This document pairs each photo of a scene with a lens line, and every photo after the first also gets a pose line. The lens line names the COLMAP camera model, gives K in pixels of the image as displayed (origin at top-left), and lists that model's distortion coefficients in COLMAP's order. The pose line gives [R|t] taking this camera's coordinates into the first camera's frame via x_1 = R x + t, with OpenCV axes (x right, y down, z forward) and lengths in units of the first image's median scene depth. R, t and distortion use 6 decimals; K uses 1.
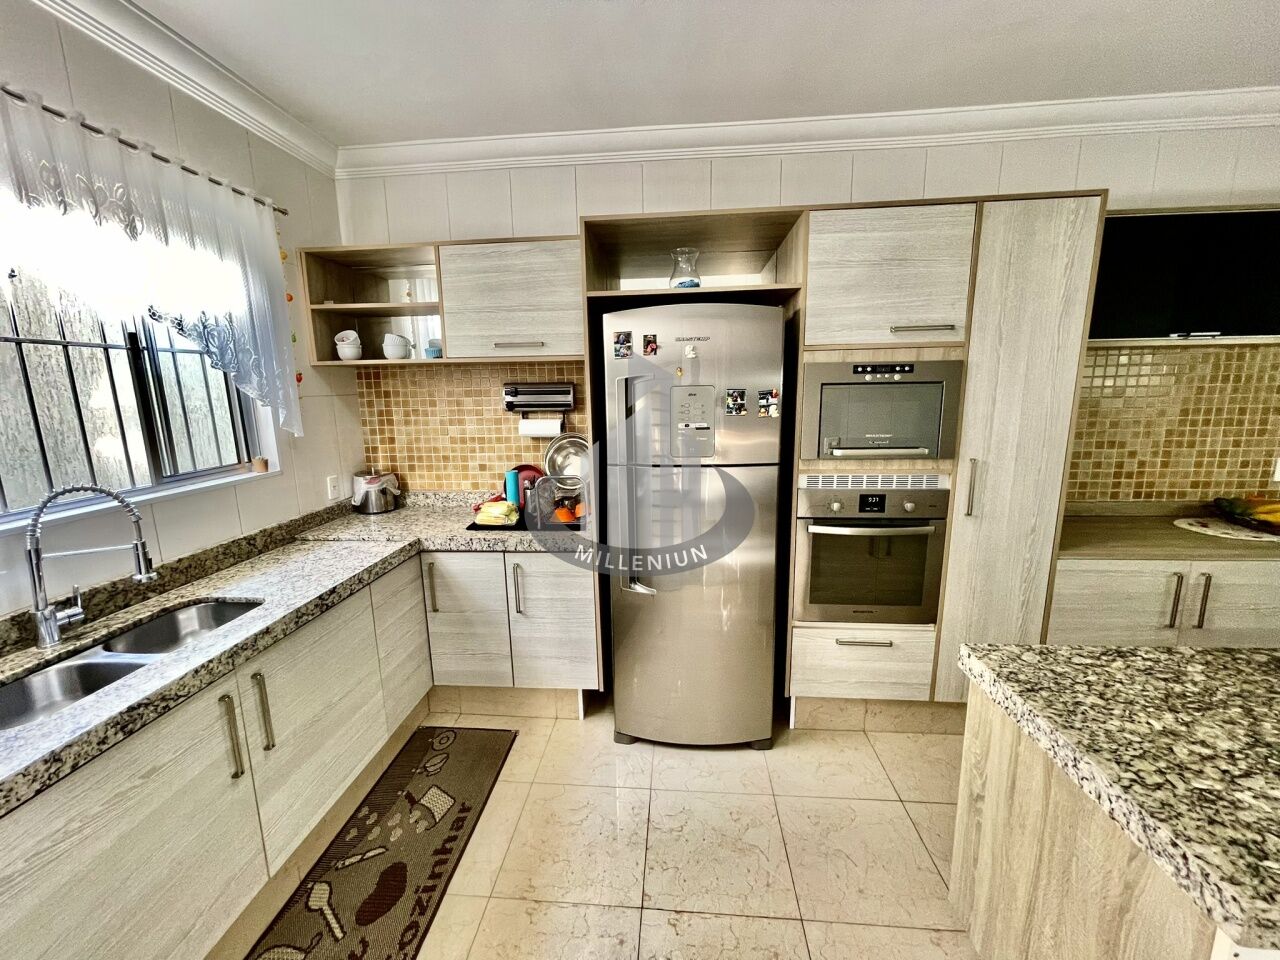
lens RADIAL K [[481.3, 0, 640.0], [0, 481.3, 480.0], [0, 0, 1]] dist [-0.001381, -0.000124]
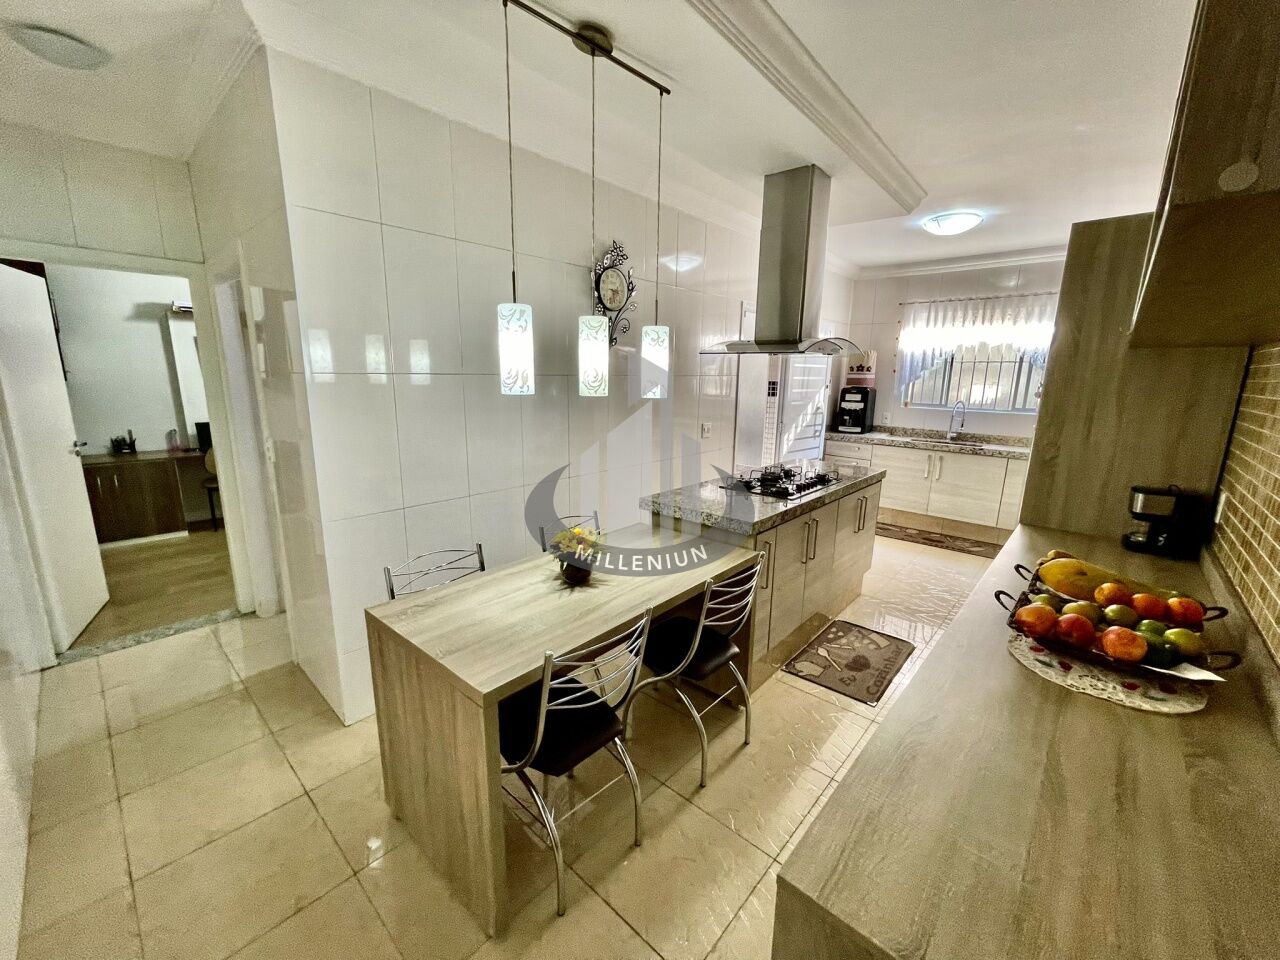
lens RADIAL K [[517.6, 0, 637.9], [0, 517.6, 482.7], [0, 0, 1]] dist [-0.000495, 0.000176]
pose [[-0.599656, 0.177812, -0.780253, 2.001213], [-0.147415, 0.933774, 0.326091, -0.186413], [0.786563, 0.310564, -0.533731, 0.744279]]
